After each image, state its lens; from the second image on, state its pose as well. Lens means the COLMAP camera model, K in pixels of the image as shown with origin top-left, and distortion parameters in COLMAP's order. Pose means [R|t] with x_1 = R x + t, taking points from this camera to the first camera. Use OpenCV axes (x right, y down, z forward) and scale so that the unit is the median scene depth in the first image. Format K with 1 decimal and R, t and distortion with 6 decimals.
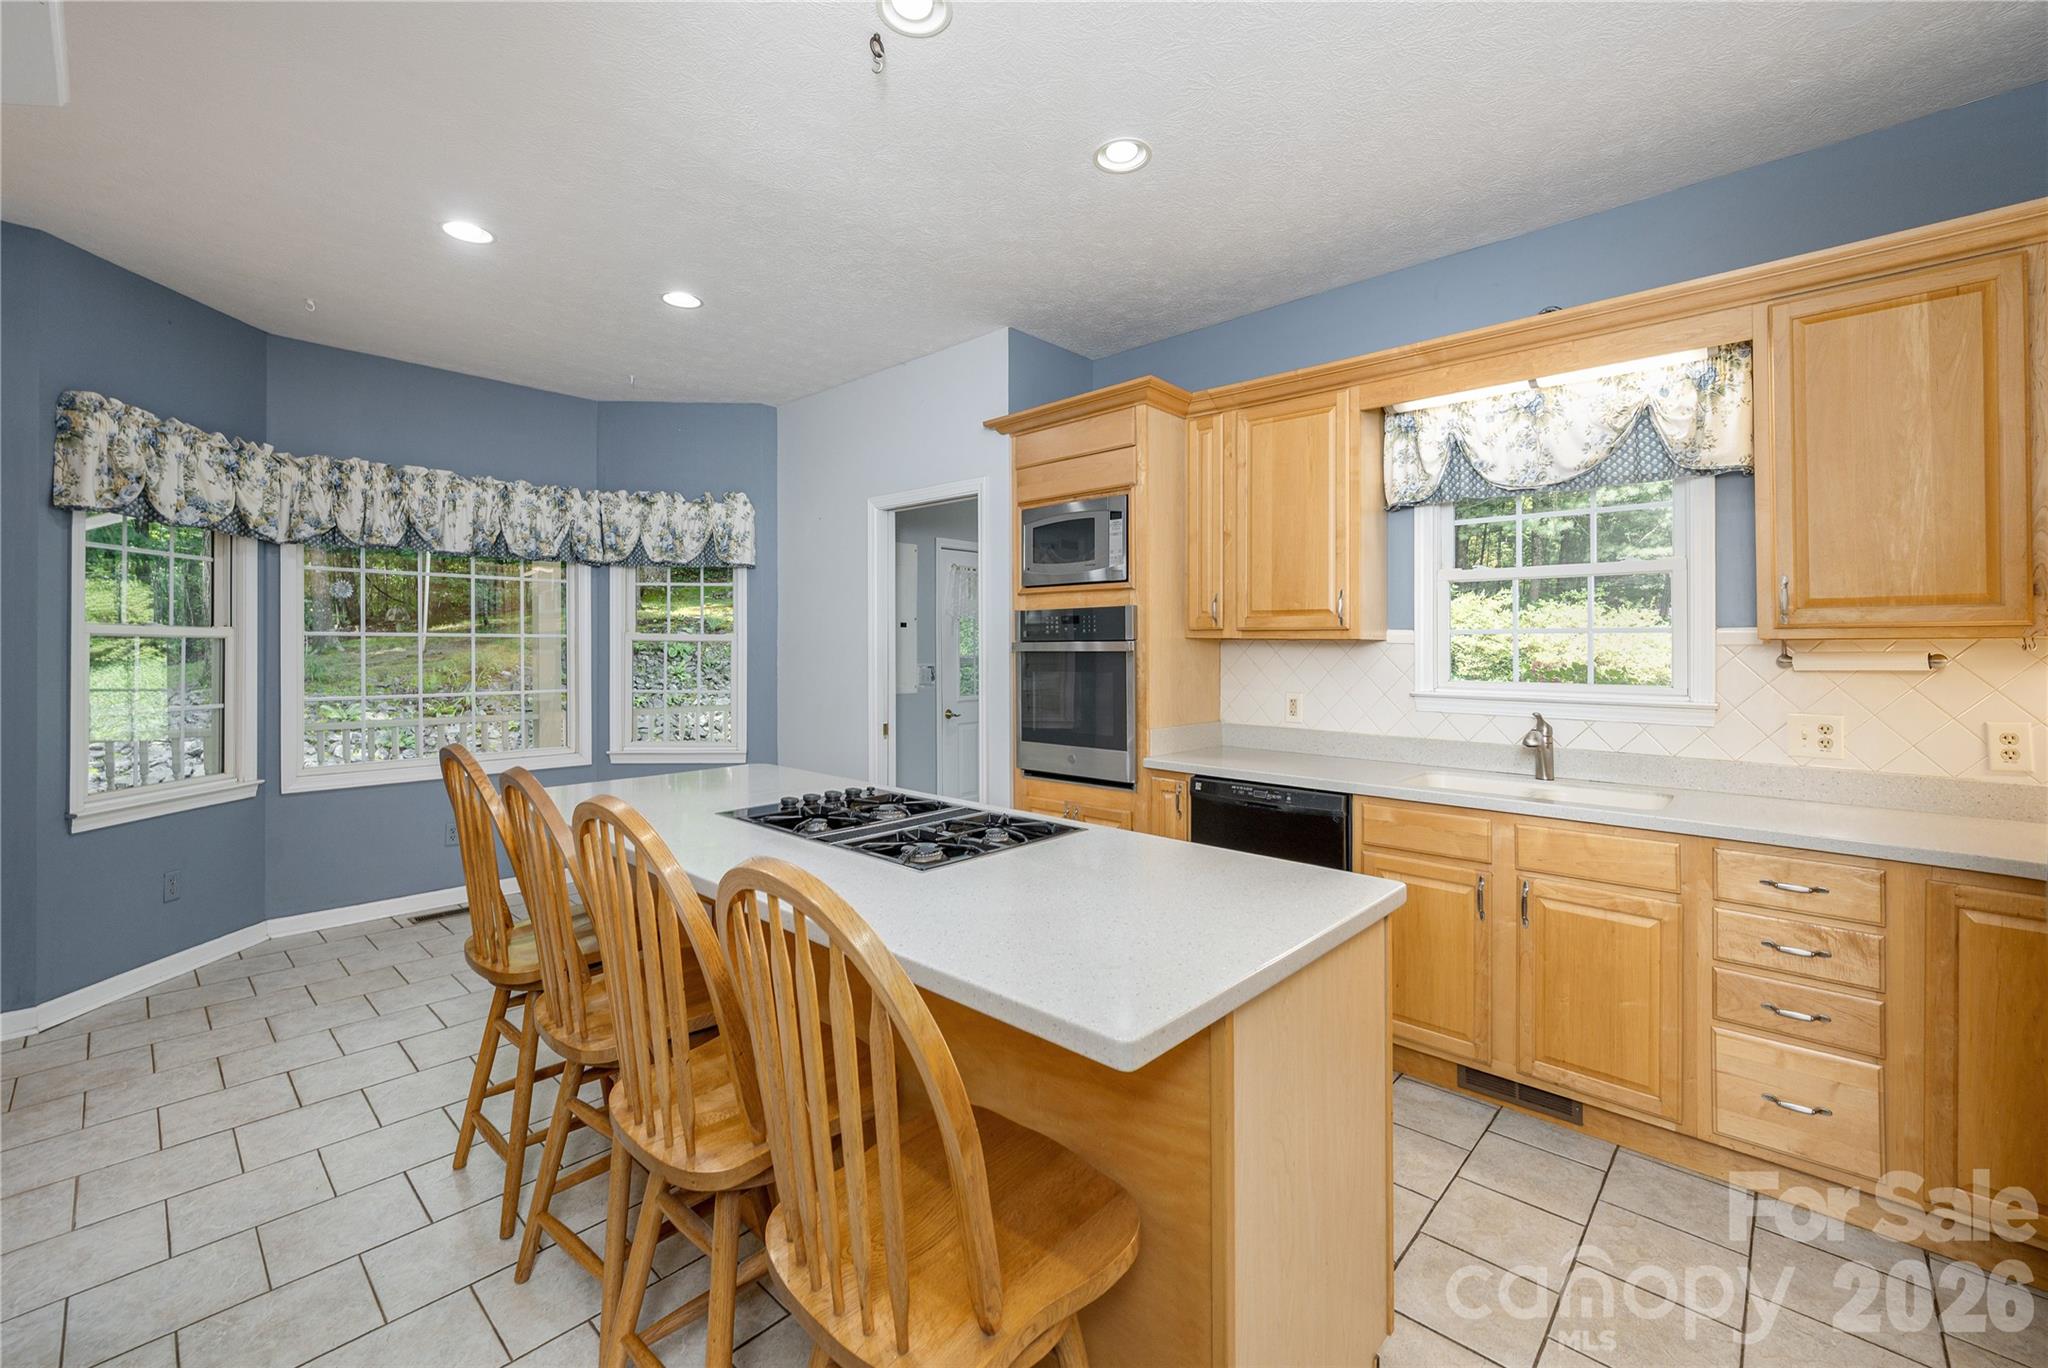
lens RADIAL K [[846.9, 0, 927.9], [0, 846.9, 641.3], [0, 0, 1]] dist [0.013273, -0.000133]
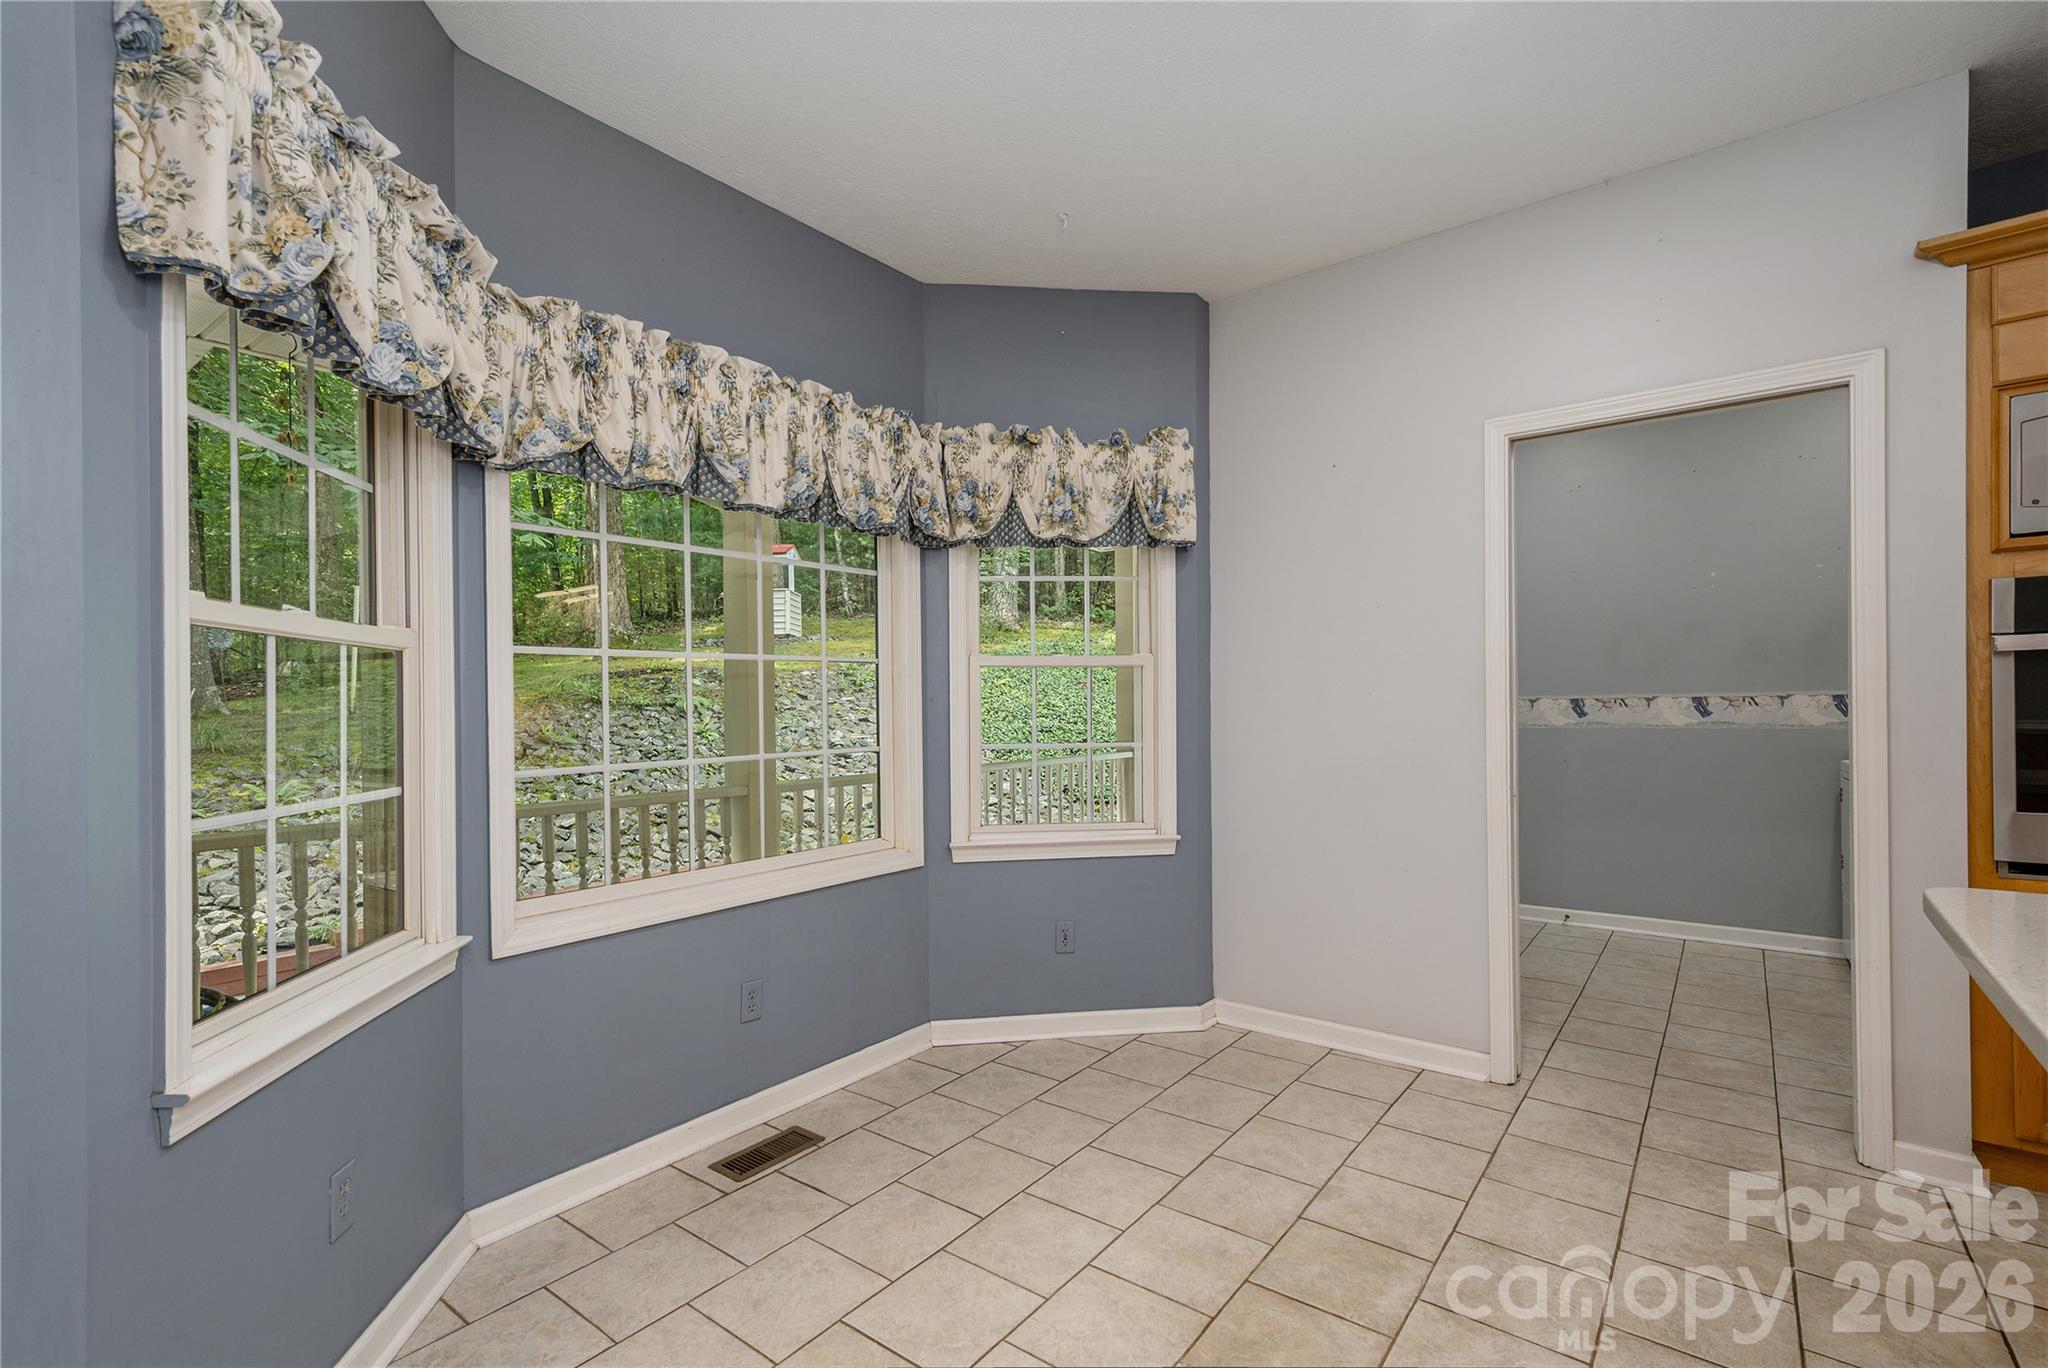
lens RADIAL K [[882.1, 0, 1016.4], [0, 882.1, 695.8], [0, 0, 1]] dist [0.001584, 0.000340]
pose [[0.988101, -0.018840, 0.152649, -0.477264], [0.018684, 0.999822, 0.002460, 0.022126], [-0.152668, 0.000421, 0.988277, 0.389819]]
